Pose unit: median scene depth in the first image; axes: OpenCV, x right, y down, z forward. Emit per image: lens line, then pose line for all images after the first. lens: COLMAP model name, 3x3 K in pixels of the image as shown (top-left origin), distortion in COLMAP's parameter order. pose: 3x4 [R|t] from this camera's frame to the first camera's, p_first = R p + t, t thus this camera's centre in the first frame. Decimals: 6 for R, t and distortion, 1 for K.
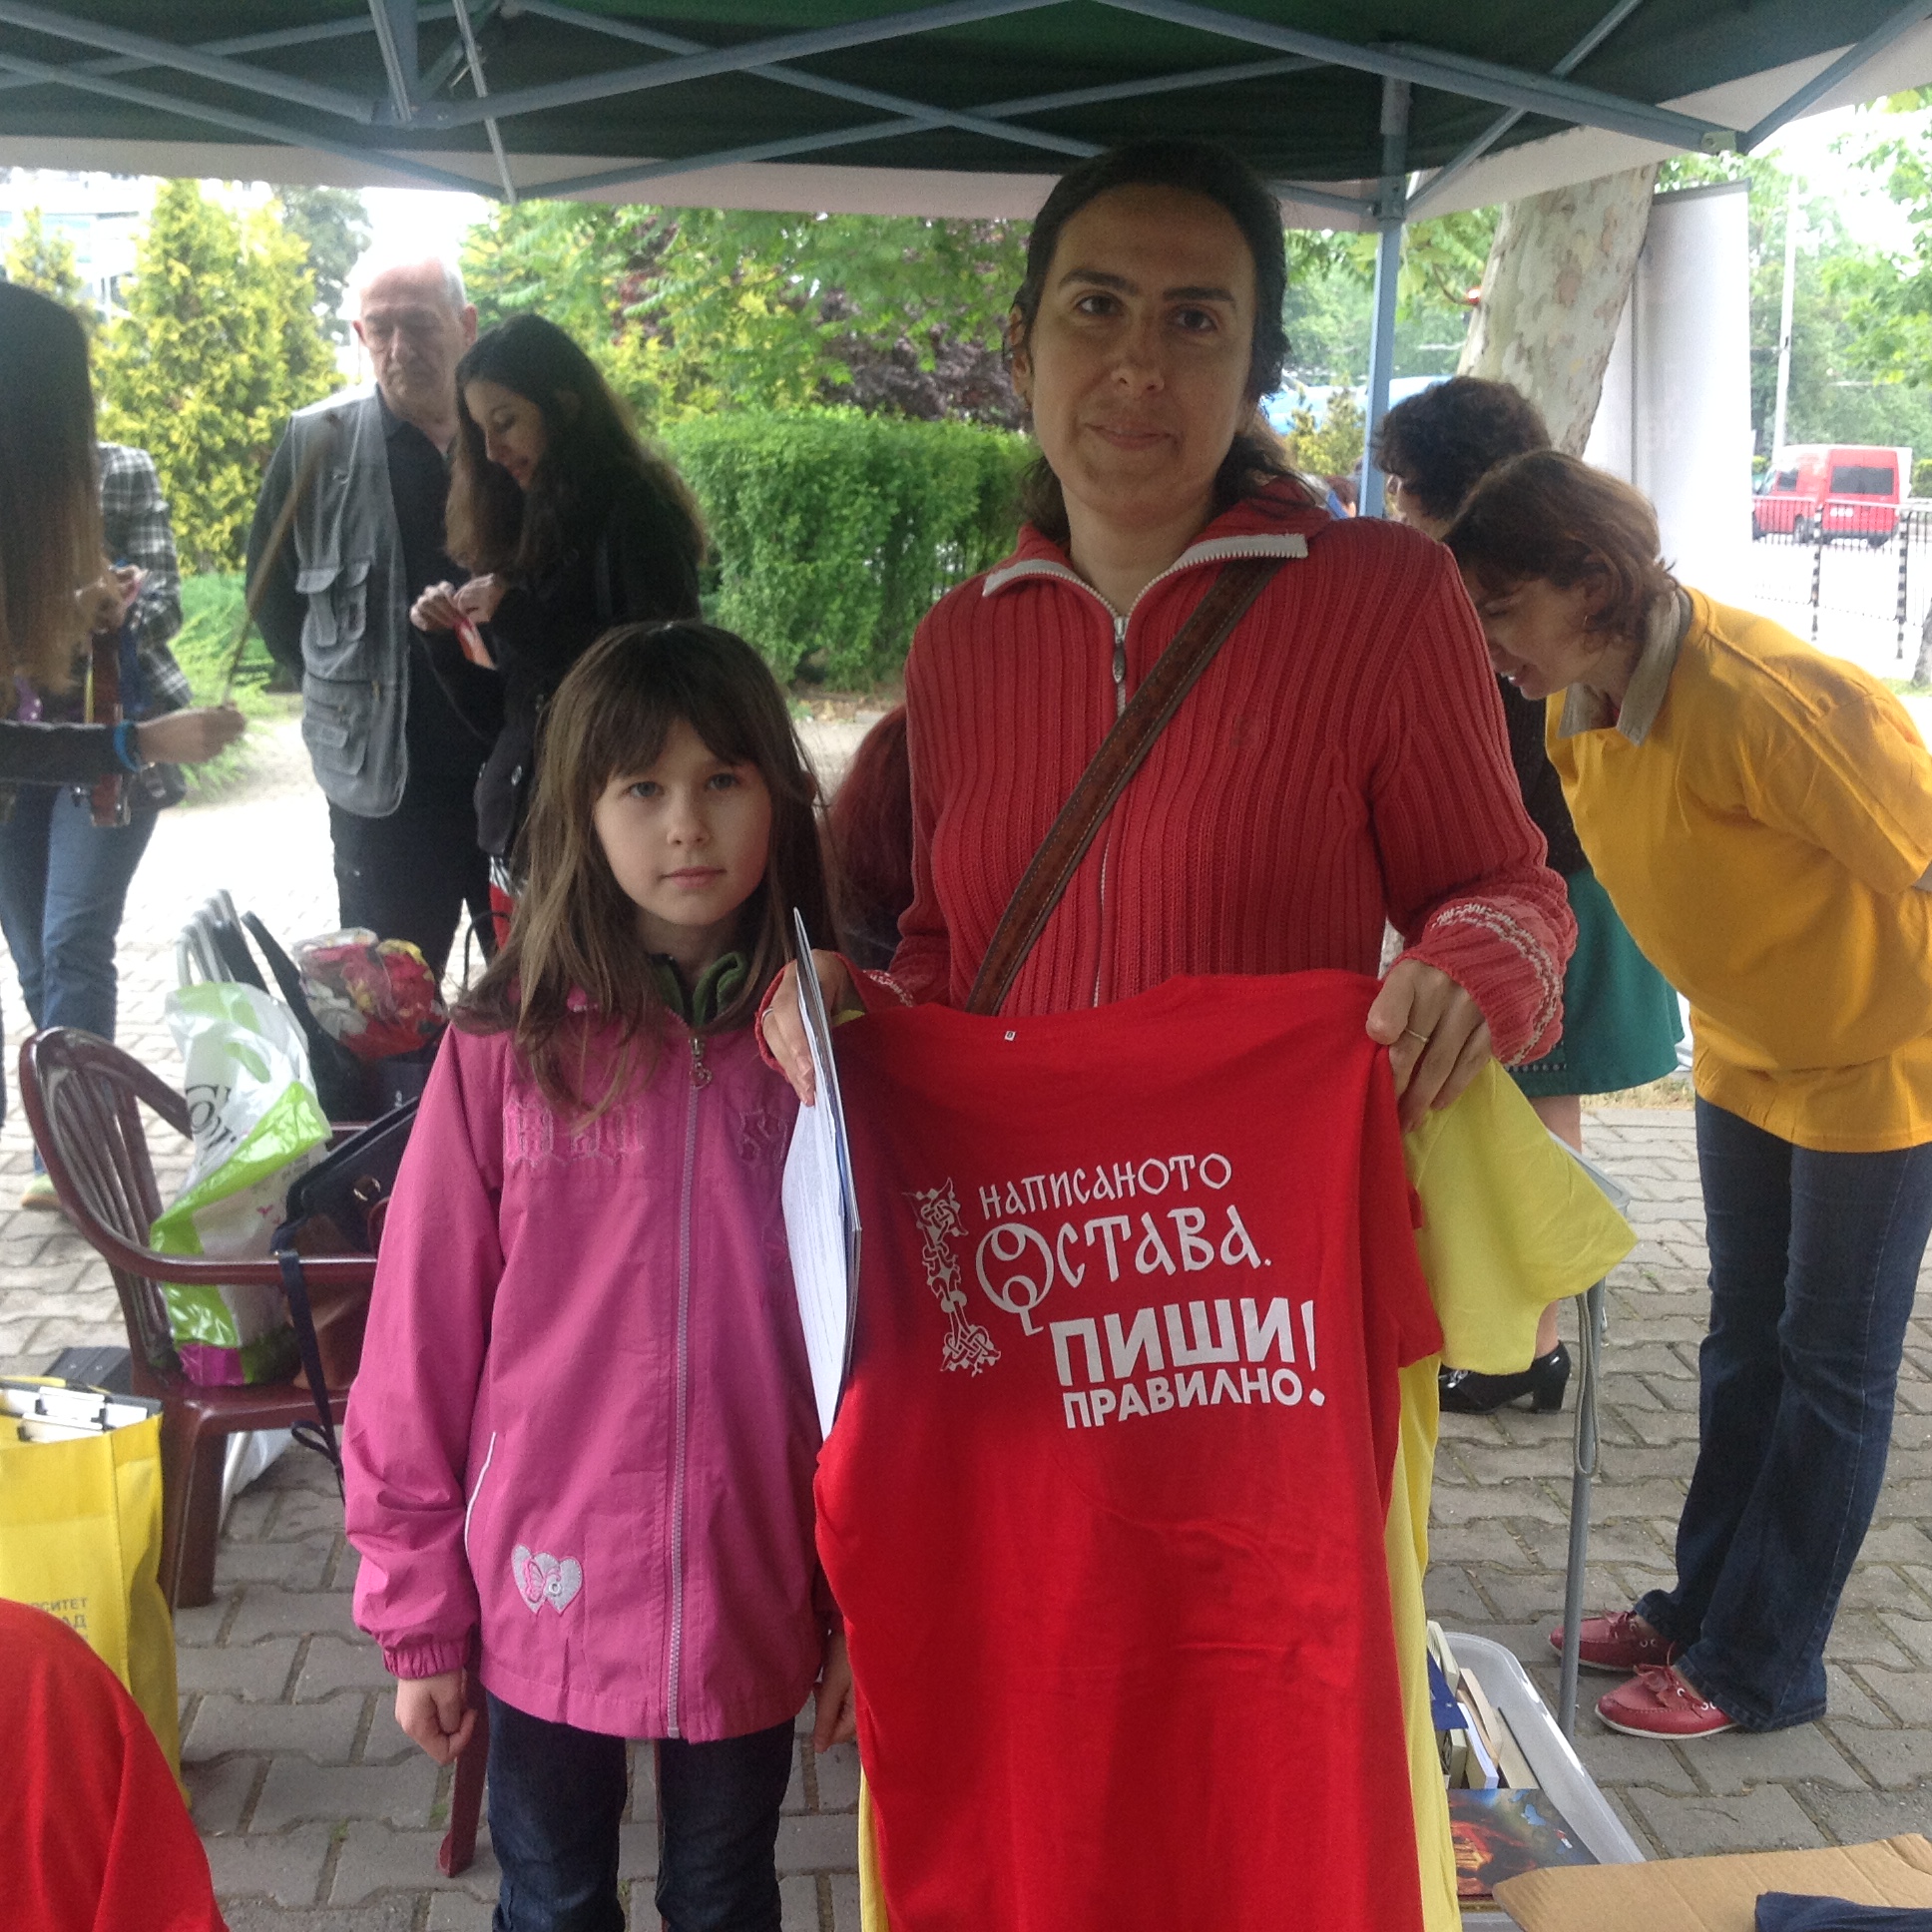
lens RADIAL K [[2514.5, 0, 973.4], [0, 2514.5, 1009.5], [0, 0, 1]] dist [0.187058, -0.494677]
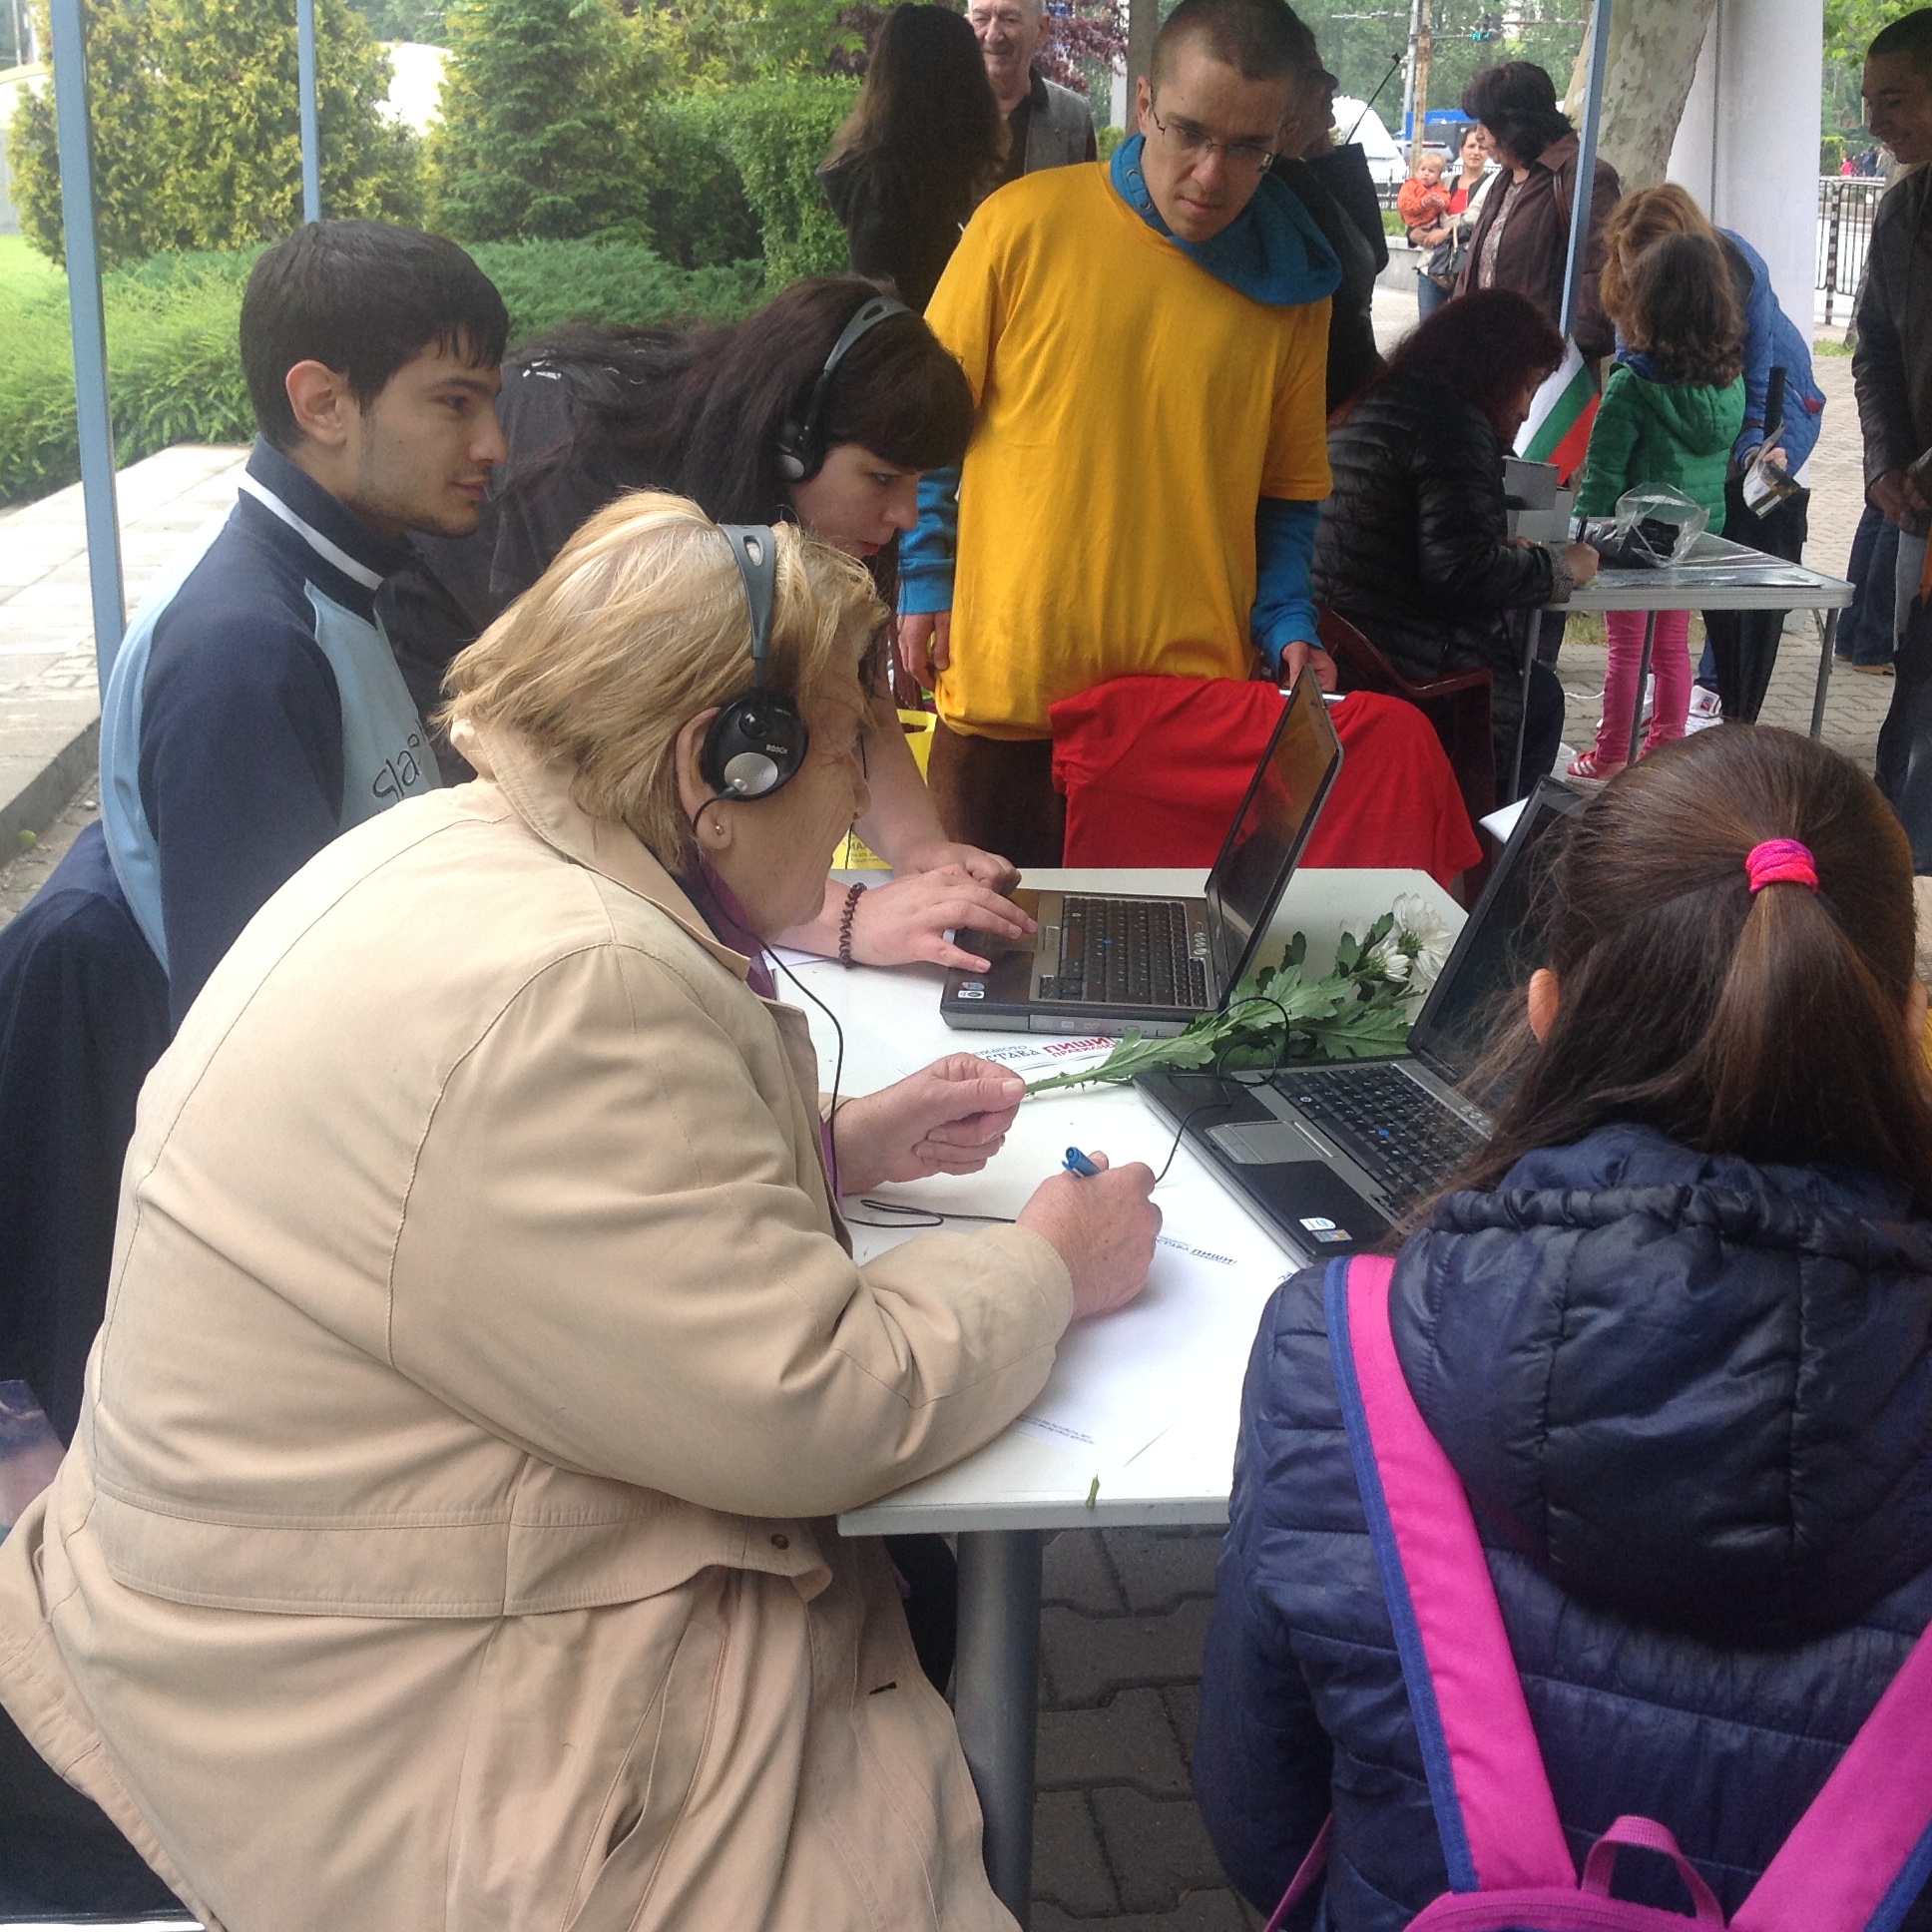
lens RADIAL K [[2555.4, 0, 958.1], [0, 2555.4, 1023.9], [0, 0, 1]] dist [0.173680, -0.458116]
pose [[0.998681, -0.013665, 0.049494, -0.072177], [0.007796, 0.993113, 0.116904, 0.028522], [-0.050751, -0.116364, 0.991909, -0.121166]]
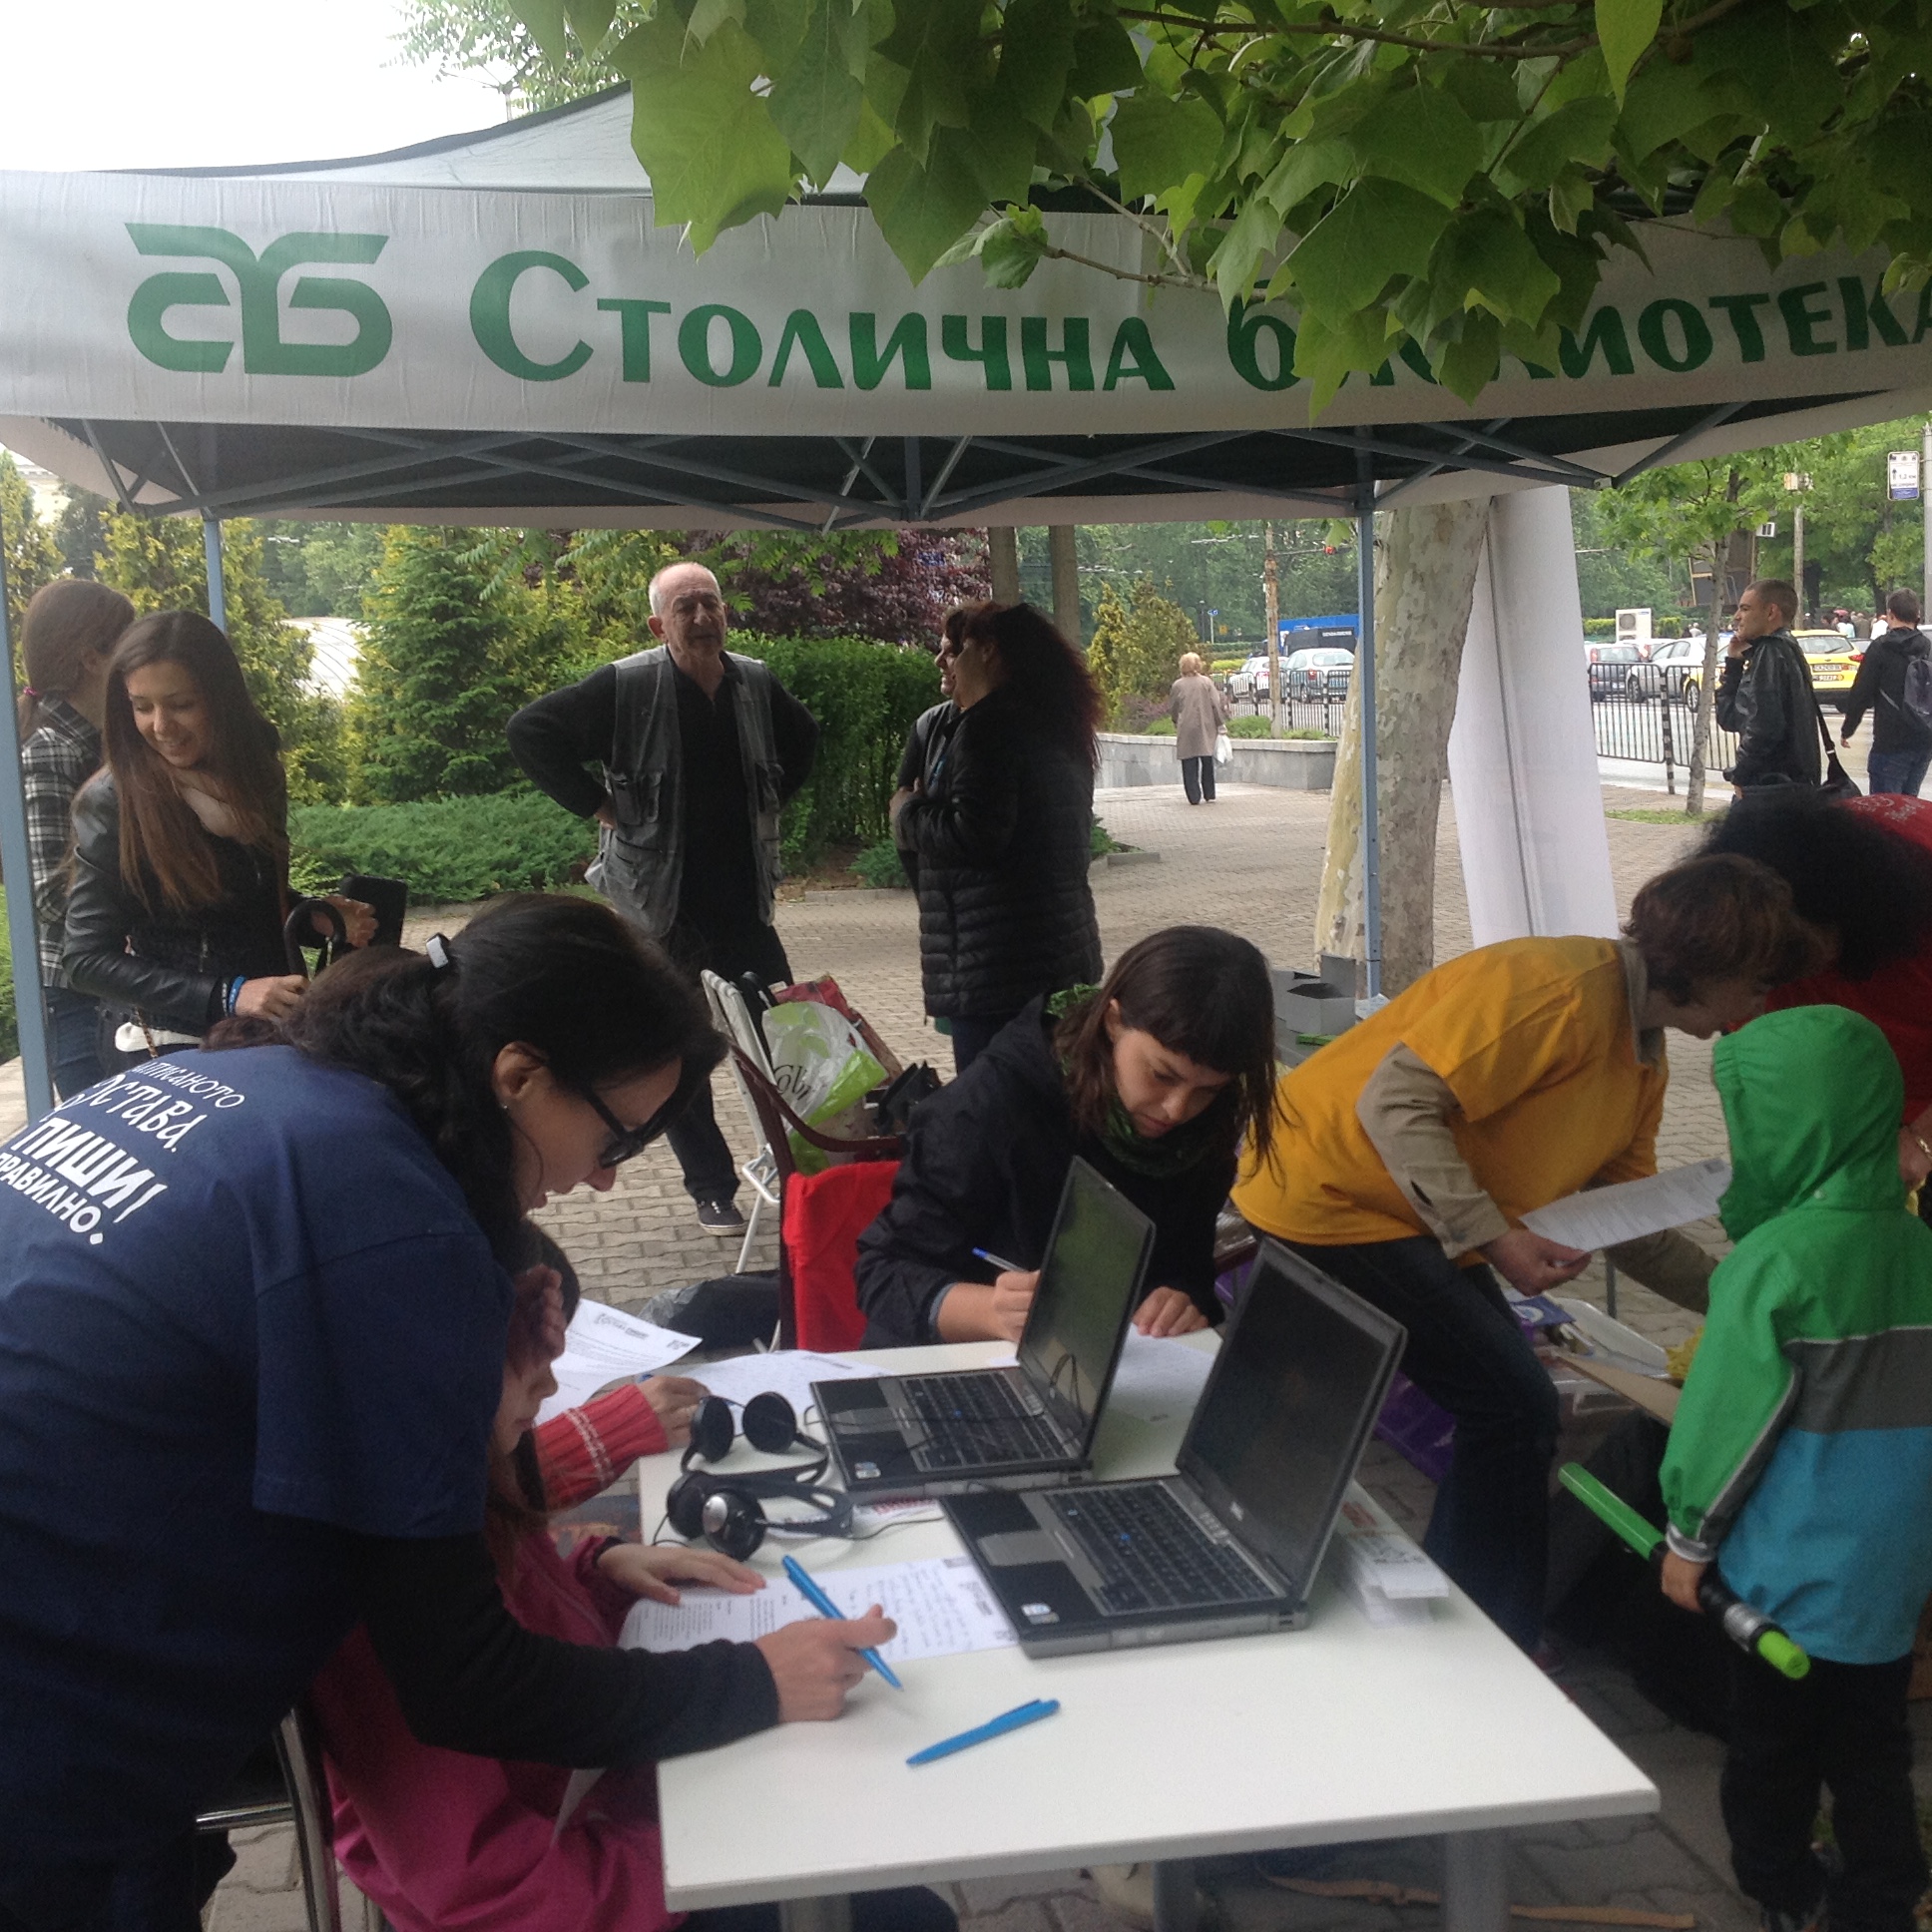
lens RADIAL K [[2551.4, 0, 1009.9], [0, 2551.4, 1130.9], [0, 0, 1]] dist [0.097874, -0.081618]
pose [[0.992581, -0.077575, 0.093625, -0.063819], [0.080529, 0.996354, -0.028186, 0.028279], [-0.091097, 0.035517, 0.995208, -0.150344]]
